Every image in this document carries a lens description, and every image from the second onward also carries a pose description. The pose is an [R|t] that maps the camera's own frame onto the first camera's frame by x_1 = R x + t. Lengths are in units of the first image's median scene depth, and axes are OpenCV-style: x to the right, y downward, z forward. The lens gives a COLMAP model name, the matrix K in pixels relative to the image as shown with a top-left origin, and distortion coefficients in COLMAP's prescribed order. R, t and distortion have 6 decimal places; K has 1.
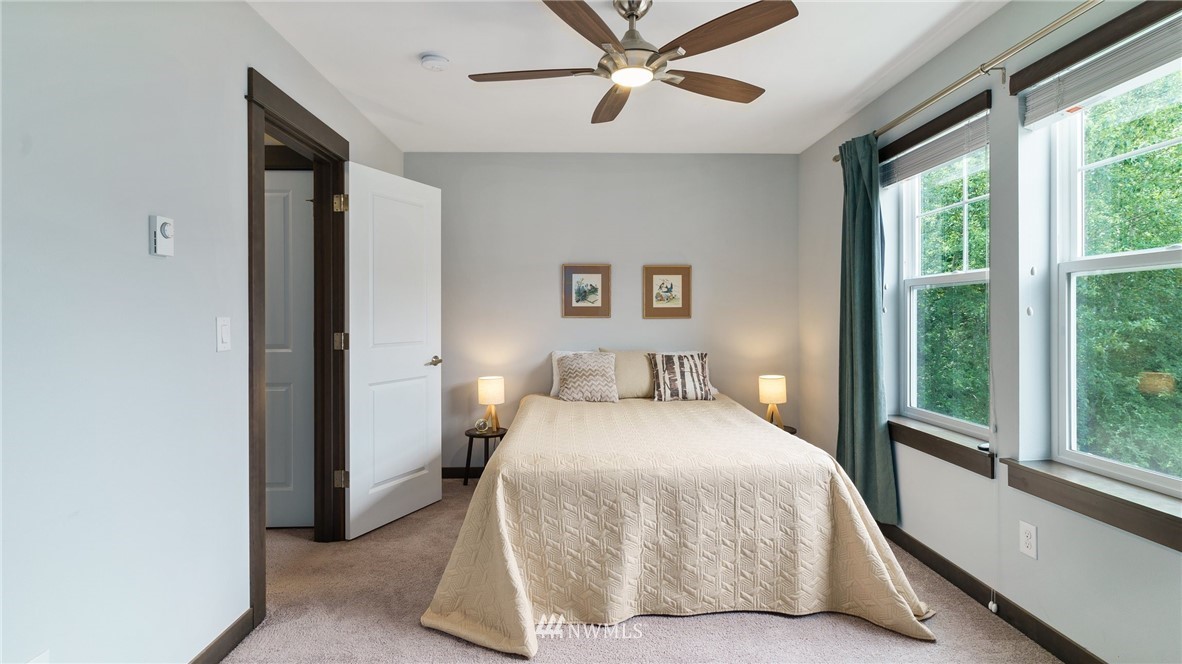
lens RADIAL K [[572.6, 0, 586.6], [0, 572.6, 336.0], [0, 0, 1]] dist [-0.000272, 0.000244]
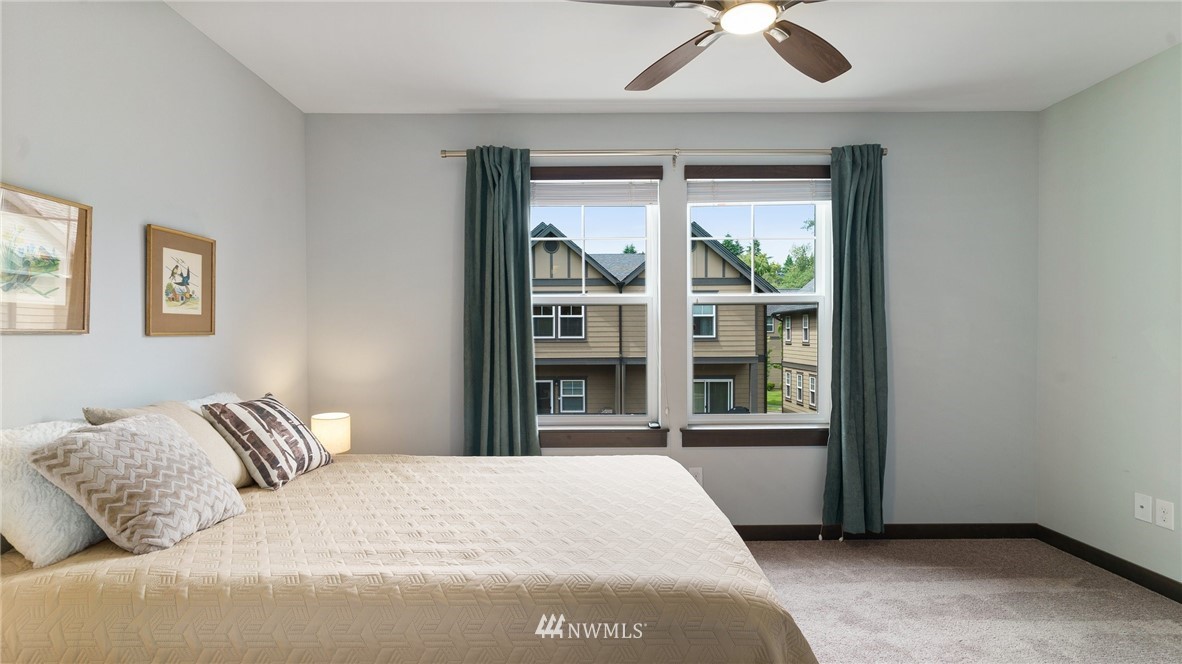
lens RADIAL K [[572.6, 0, 586.6], [0, 572.6, 336.0], [0, 0, 1]] dist [-0.000272, 0.000244]
pose [[0.013826, 0.005596, 0.999889, -0.367644], [0.047373, 0.998858, -0.006246, -0.010070], [-0.998782, 0.047454, 0.013545, 0.633196]]
